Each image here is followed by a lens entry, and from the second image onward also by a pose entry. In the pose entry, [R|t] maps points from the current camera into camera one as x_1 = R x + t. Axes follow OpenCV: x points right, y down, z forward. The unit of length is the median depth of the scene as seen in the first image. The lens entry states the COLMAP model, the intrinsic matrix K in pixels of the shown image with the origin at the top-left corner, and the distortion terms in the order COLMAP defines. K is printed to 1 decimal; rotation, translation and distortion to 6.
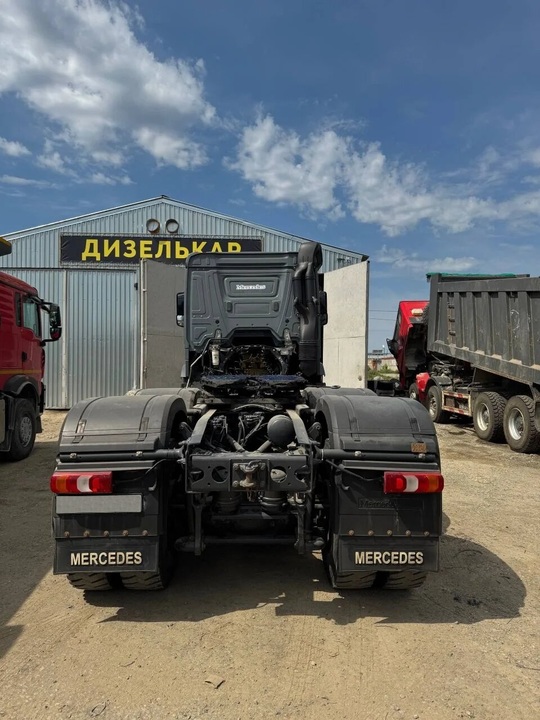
lens RADIAL K [[493.5, 0, 267.7], [0, 493.5, 357.4], [0, 0, 1]] dist [0.094616, -0.116489]
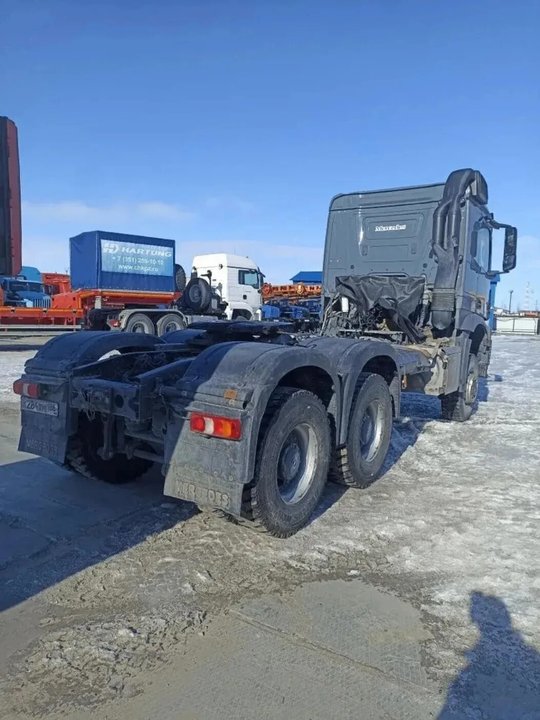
lens RADIAL K [[493.5, 0, 267.7], [0, 493.5, 357.4], [0, 0, 1]] dist [0.094616, -0.116489]
pose [[0.839525, 0.095489, -0.534865, 0.294949], [-0.041800, 0.992869, 0.111646, 0.001501], [0.541711, -0.071372, 0.837529, 0.092846]]
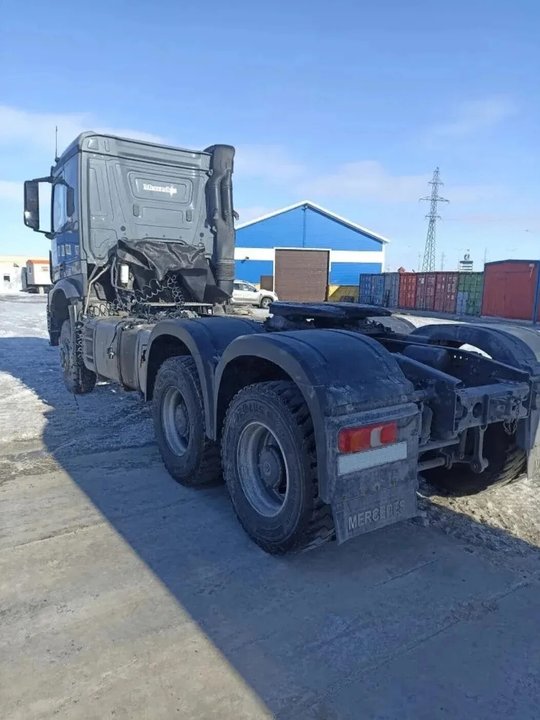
lens RADIAL K [[498.5, 0, 270.0], [0, 498.5, 360.0], [0, 0, 1]] dist [0.052370, -0.068661]
pose [[0.826733, -0.059181, 0.559473, -0.375389], [-0.036972, 0.986587, 0.158995, 0.000657], [-0.561378, -0.152132, 0.813456, 0.169891]]
